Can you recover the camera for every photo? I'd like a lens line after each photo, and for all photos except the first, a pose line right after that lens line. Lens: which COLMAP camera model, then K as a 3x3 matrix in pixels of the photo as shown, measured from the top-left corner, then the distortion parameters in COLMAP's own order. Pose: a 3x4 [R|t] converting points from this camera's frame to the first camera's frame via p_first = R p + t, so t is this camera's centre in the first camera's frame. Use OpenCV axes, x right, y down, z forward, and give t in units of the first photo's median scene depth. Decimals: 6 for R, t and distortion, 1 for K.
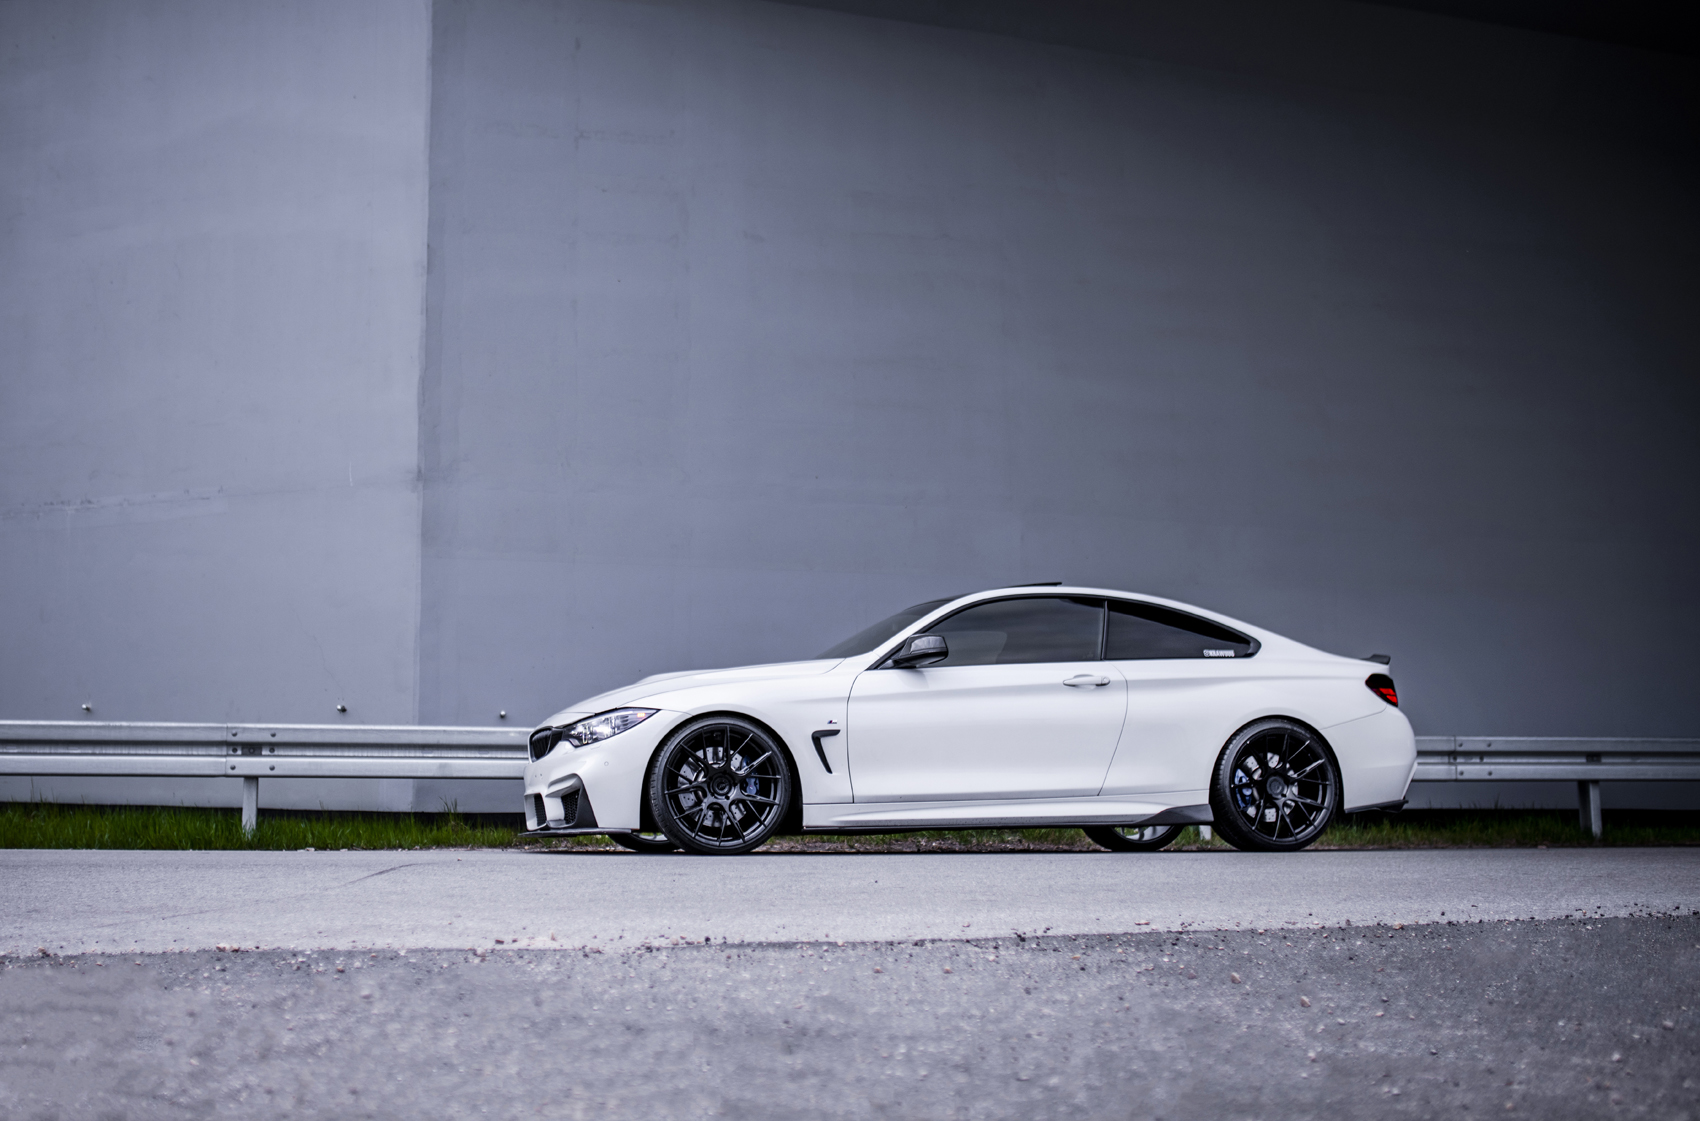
lens RADIAL K [[1878.7, 0, 779.6], [0, 1878.7, 590.9], [0, 0, 1]] dist [-0.004098, 0.008880]
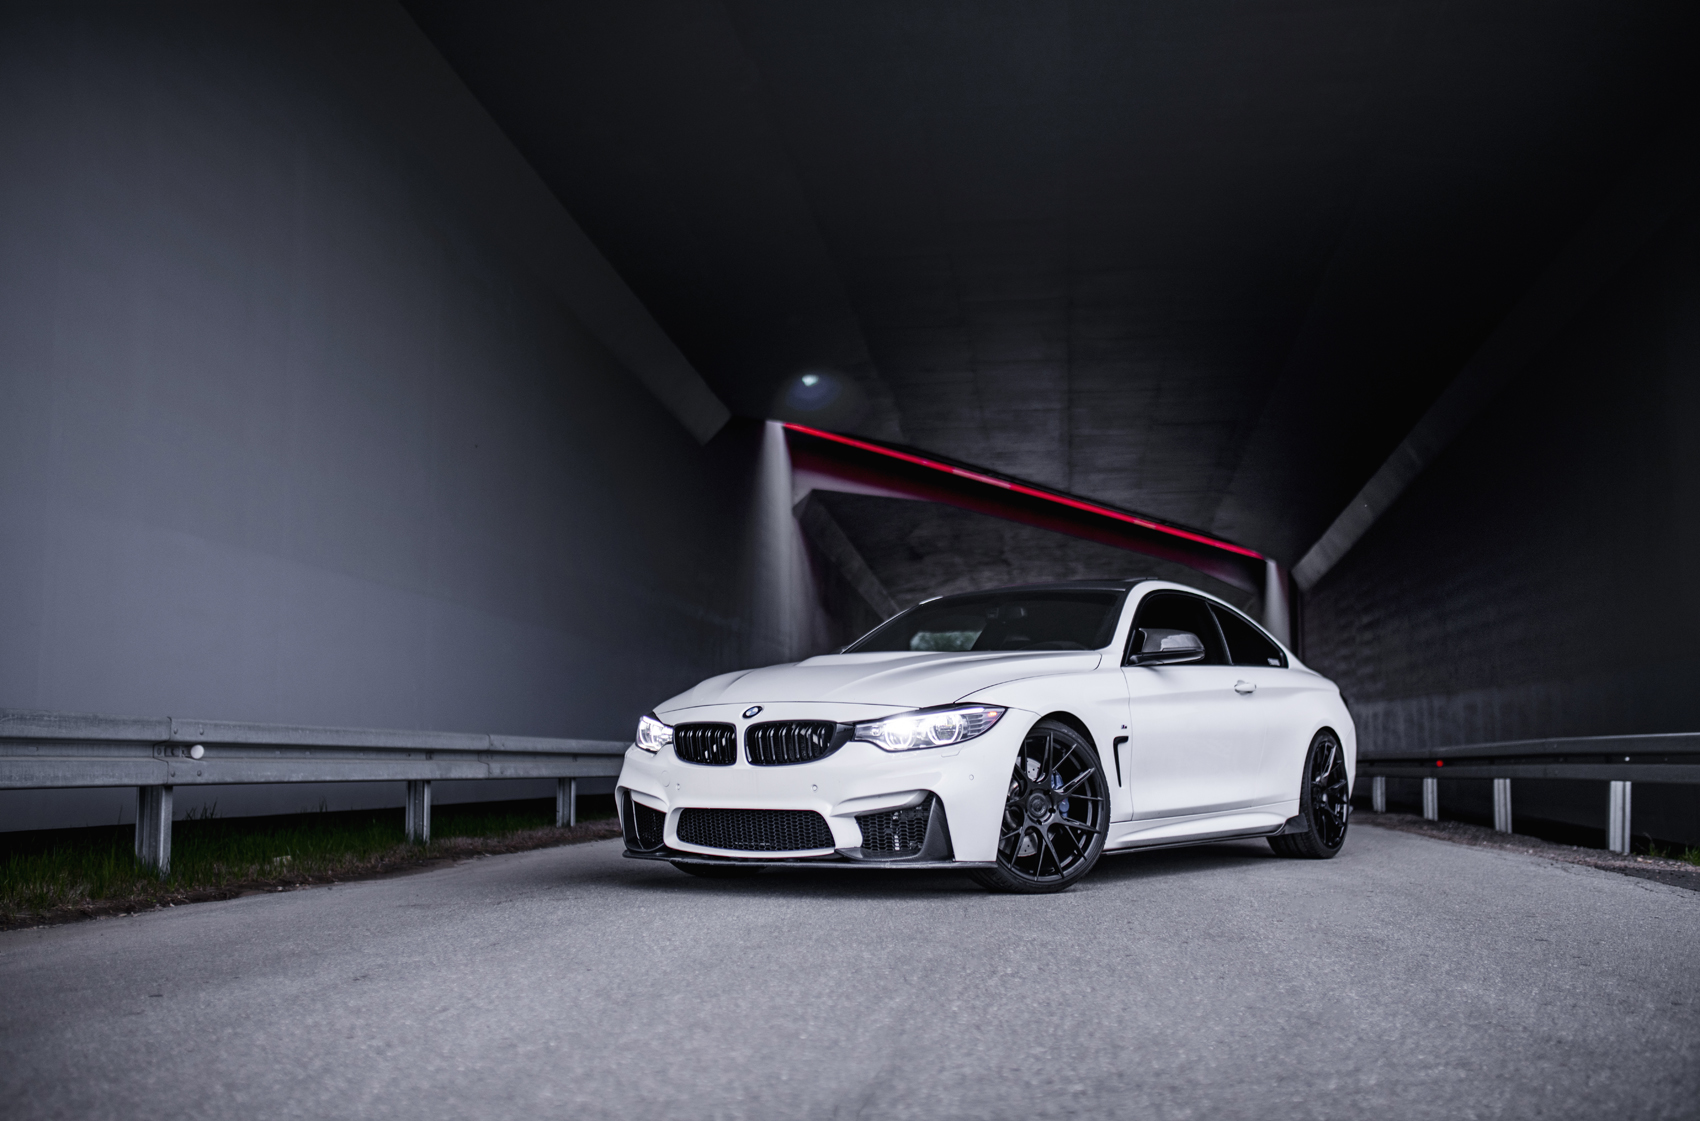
lens RADIAL K [[1625.2, 0, 851.4], [0, 1625.2, 583.0], [0, 0, 1]] dist [0.004934, 0.189400]
pose [[0.770772, 0.081837, 0.631833, -0.512424], [-0.095667, 0.995338, -0.012216, 0.023635], [-0.629887, -0.051030, 0.775008, 0.478351]]
